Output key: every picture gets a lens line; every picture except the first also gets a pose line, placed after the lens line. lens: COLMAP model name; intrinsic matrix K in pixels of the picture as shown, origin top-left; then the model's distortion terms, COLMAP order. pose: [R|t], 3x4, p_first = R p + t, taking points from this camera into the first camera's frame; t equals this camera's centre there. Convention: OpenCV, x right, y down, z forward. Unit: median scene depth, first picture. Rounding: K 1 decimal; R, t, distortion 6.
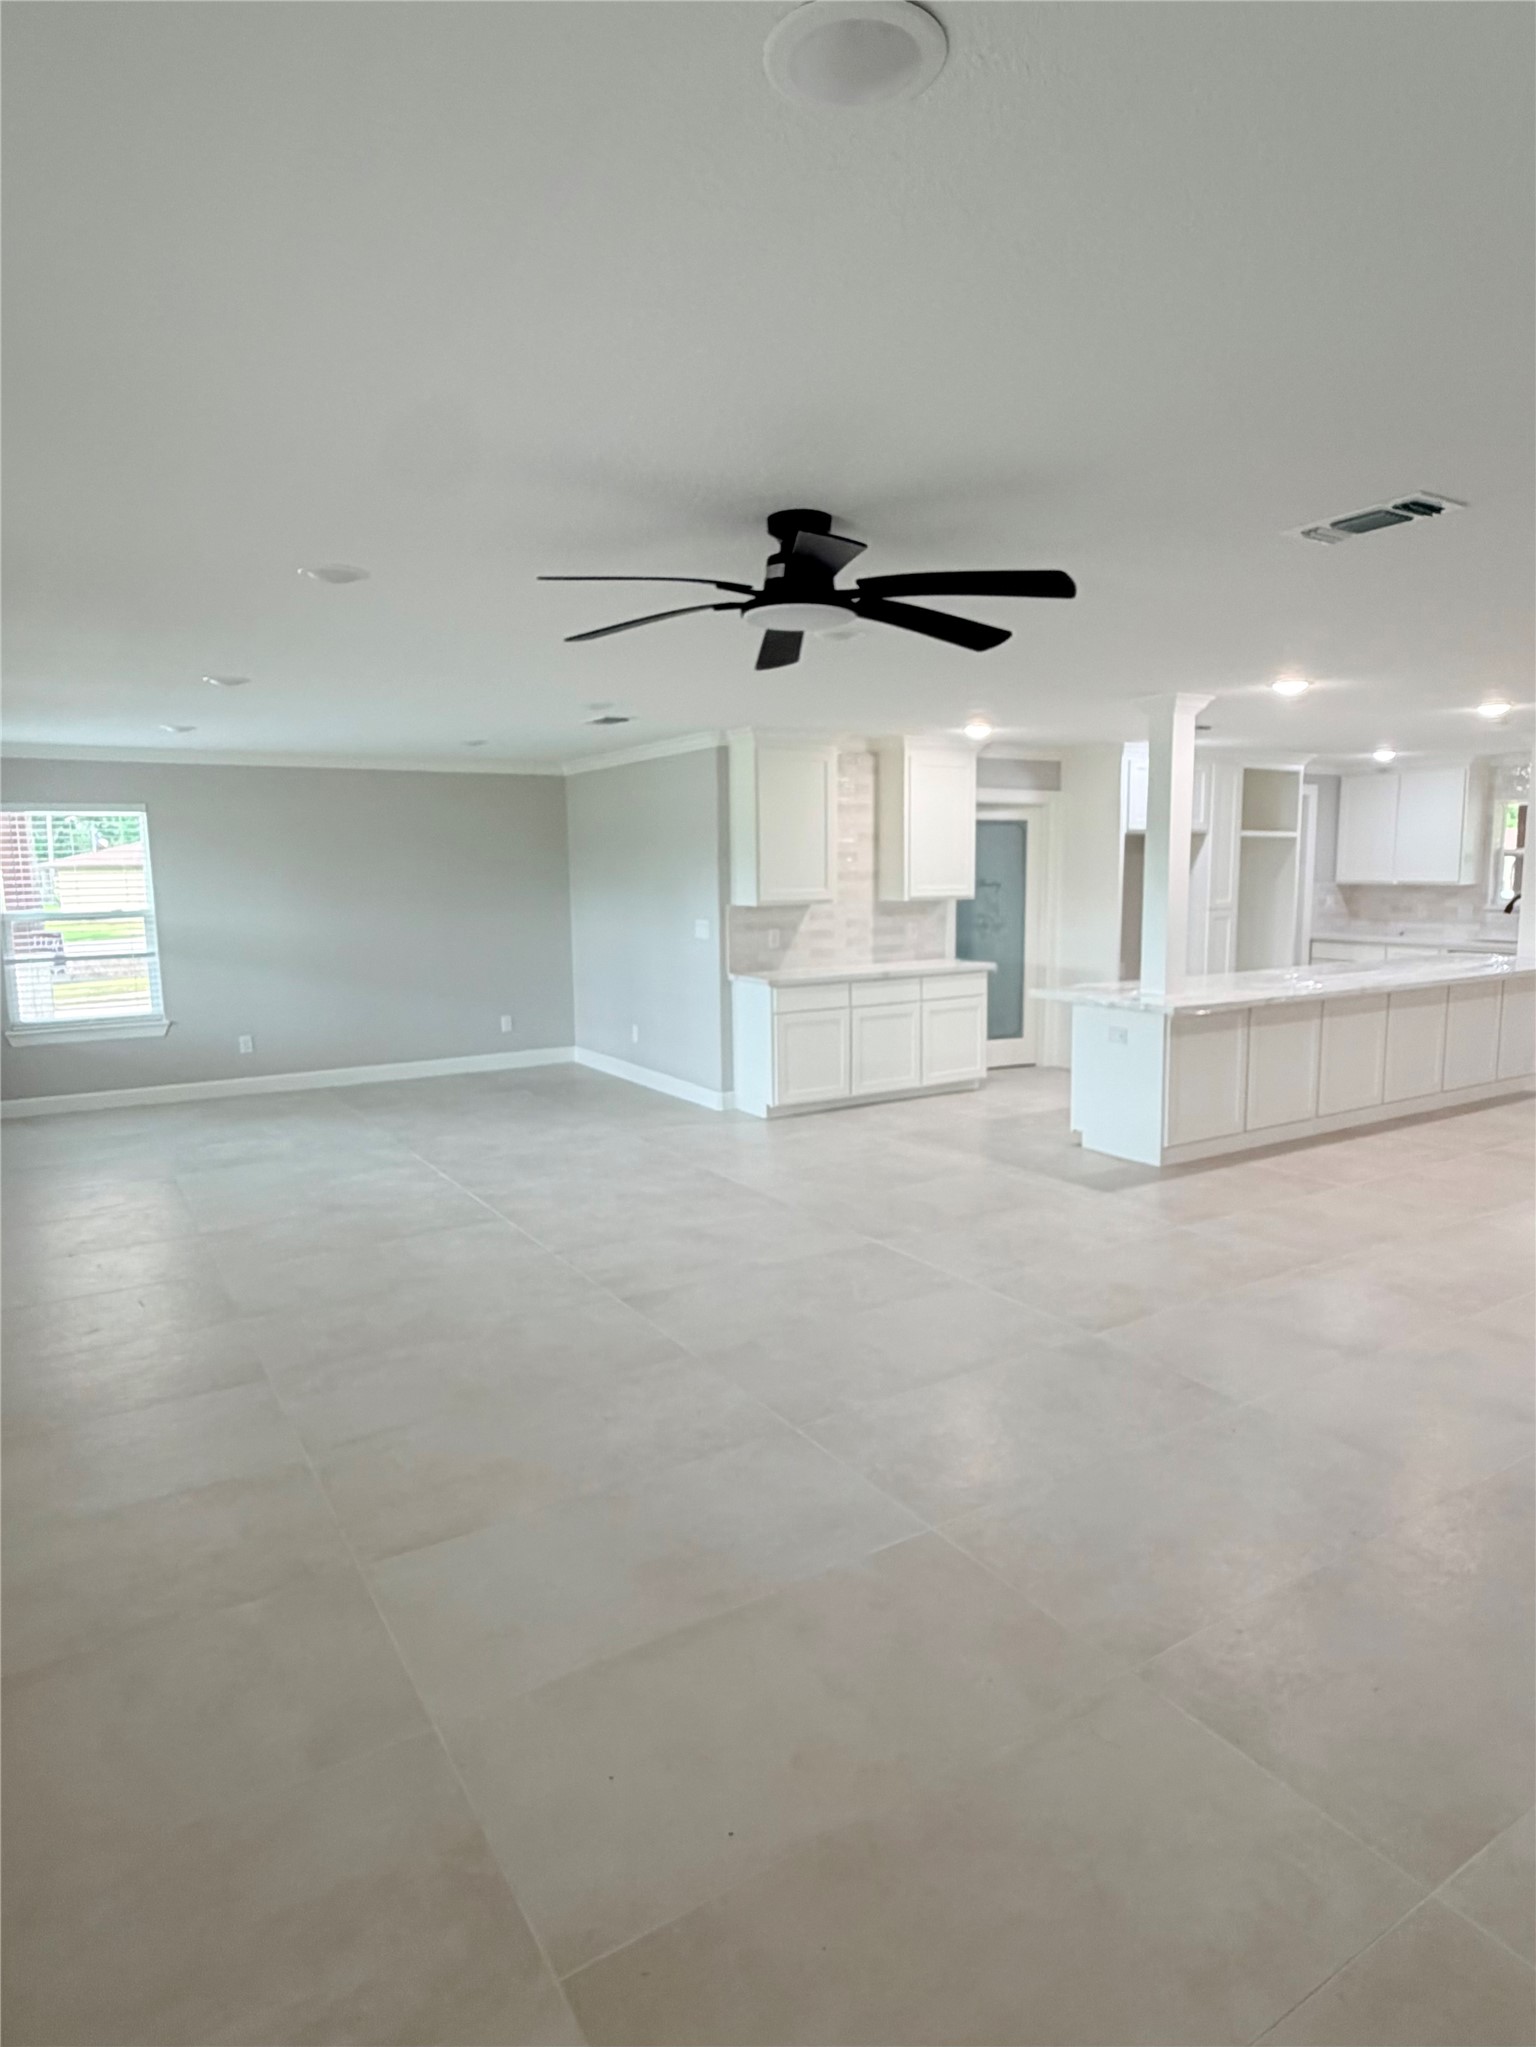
lens RADIAL K [[1152.8, 0, 762.3], [0, 1152.8, 1039.1], [0, 0, 1]] dist [0.004101, 0.000579]
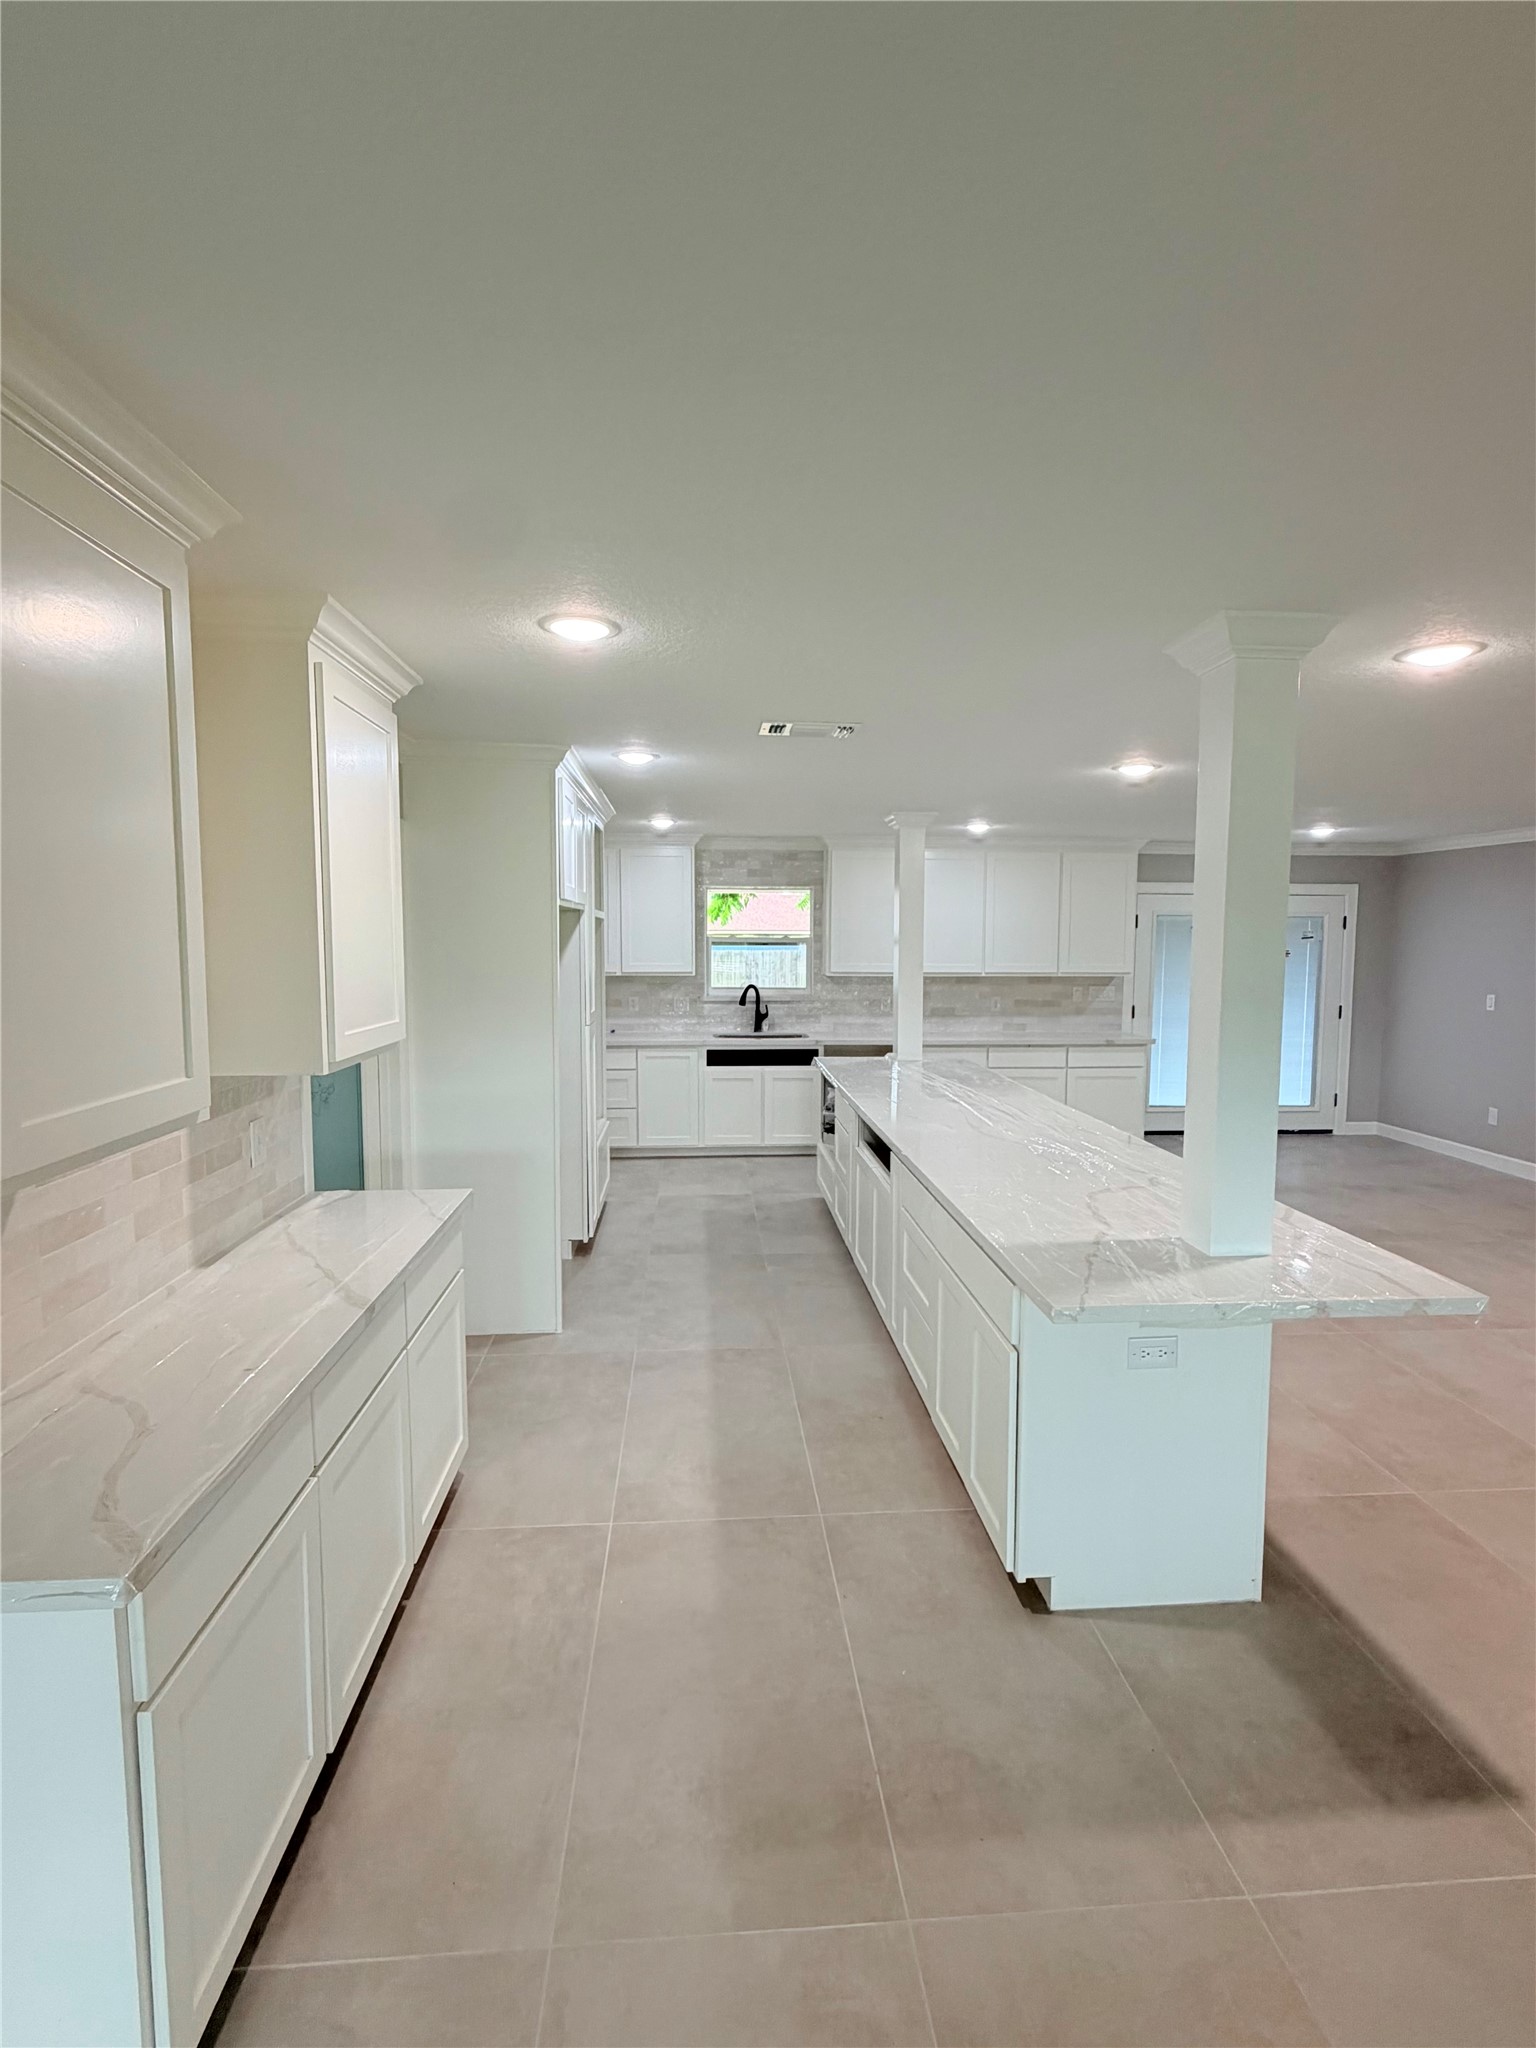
lens RADIAL K [[1001.3, 0, 767.6], [0, 1001.3, 1020.8], [0, 0, 1]] dist [-0.004153, -0.000417]
pose [[0.464436, -0.062153, 0.883423, -0.076080], [0.121375, 0.992588, 0.006023, -0.112868], [-0.877250, 0.104428, 0.468537, 0.687541]]
